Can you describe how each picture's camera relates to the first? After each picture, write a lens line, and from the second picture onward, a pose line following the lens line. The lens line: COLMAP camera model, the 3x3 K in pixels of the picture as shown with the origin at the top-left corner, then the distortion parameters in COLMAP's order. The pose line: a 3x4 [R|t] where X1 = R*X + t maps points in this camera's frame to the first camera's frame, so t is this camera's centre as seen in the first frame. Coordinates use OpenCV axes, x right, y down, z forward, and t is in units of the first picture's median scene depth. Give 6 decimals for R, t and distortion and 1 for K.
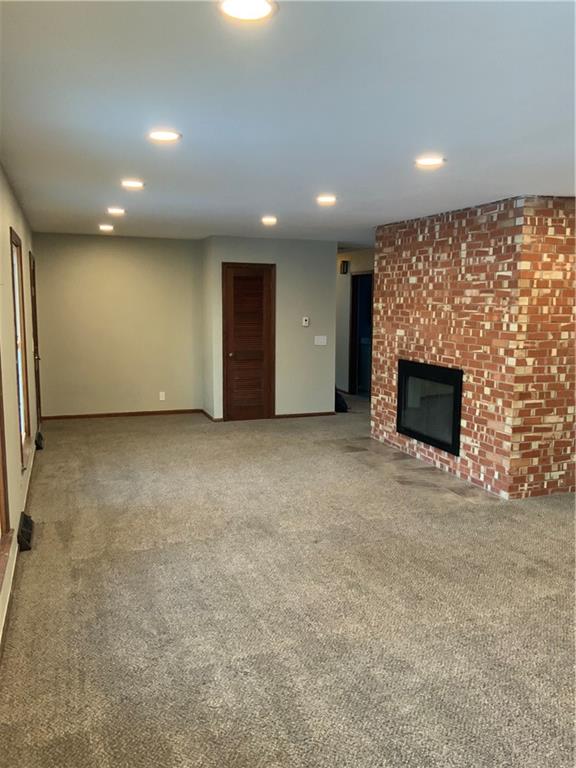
lens RADIAL K [[641.1, 0, 284.8], [0, 641.1, 387.2], [0, 0, 1]] dist [0.090235, -0.138404]
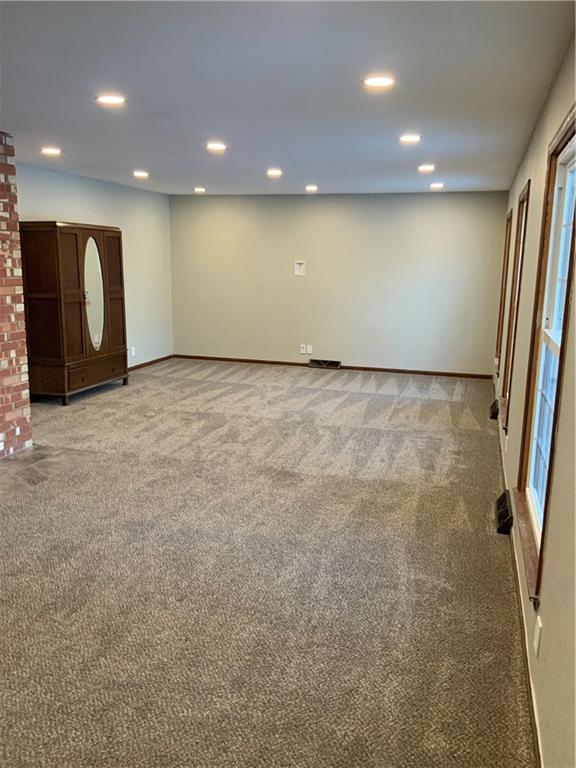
lens RADIAL K [[641.1, 0, 286.8], [0, 641.1, 382.7], [0, 0, 1]] dist [0.090235, -0.138404]
pose [[-0.809037, -0.132876, 0.572541, -0.527880], [0.063685, 0.948558, 0.310133, -0.201649], [-0.584297, 0.287371, -0.758956, 1.479392]]
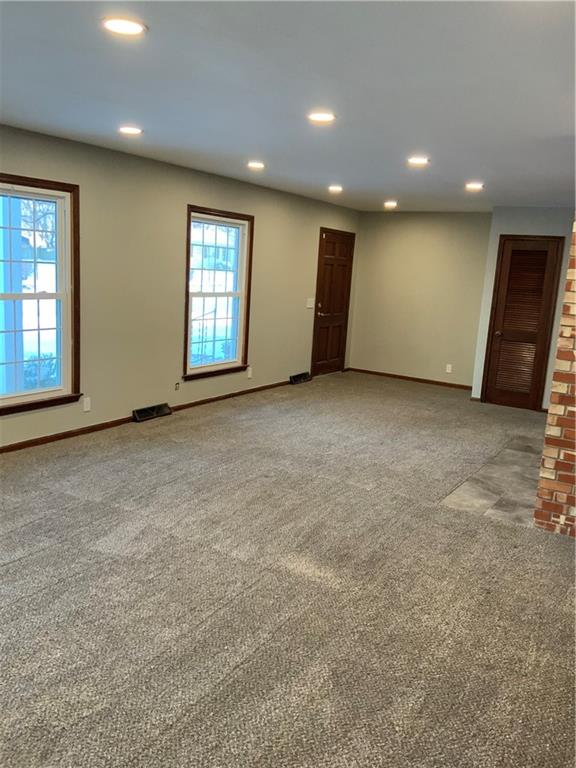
lens RADIAL K [[641.1, 0, 283.4], [0, 641.1, 386.3], [0, 0, 1]] dist [0.090235, -0.138404]
pose [[0.618560, 0.179102, -0.765053, 0.719930], [-0.167155, 0.981382, 0.094598, -0.018172], [0.767752, 0.069367, 0.636981, 0.246132]]
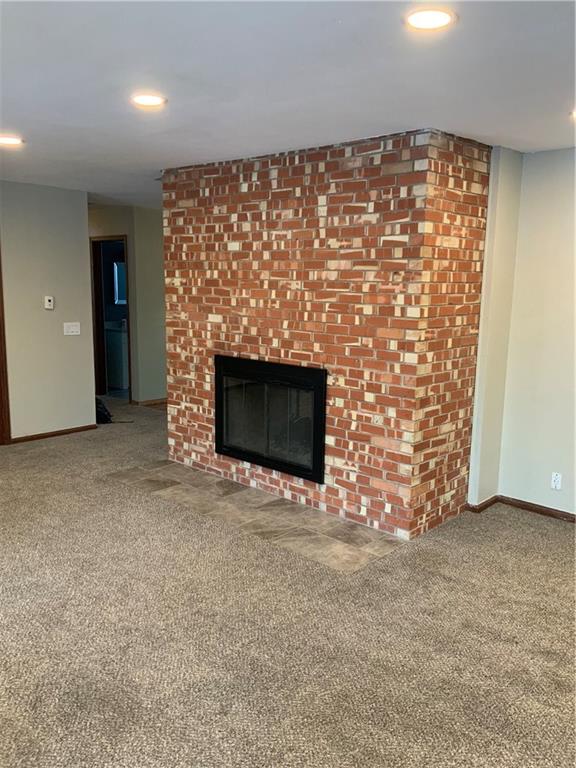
lens RADIAL K [[641.1, 0, 286.7], [0, 641.1, 385.1], [0, 0, 1]] dist [0.090235, -0.138404]
pose [[0.884835, -0.071906, 0.460323, -0.113594], [0.056150, 0.997275, 0.047851, -0.050221], [-0.462509, -0.016493, 0.886461, 0.394102]]
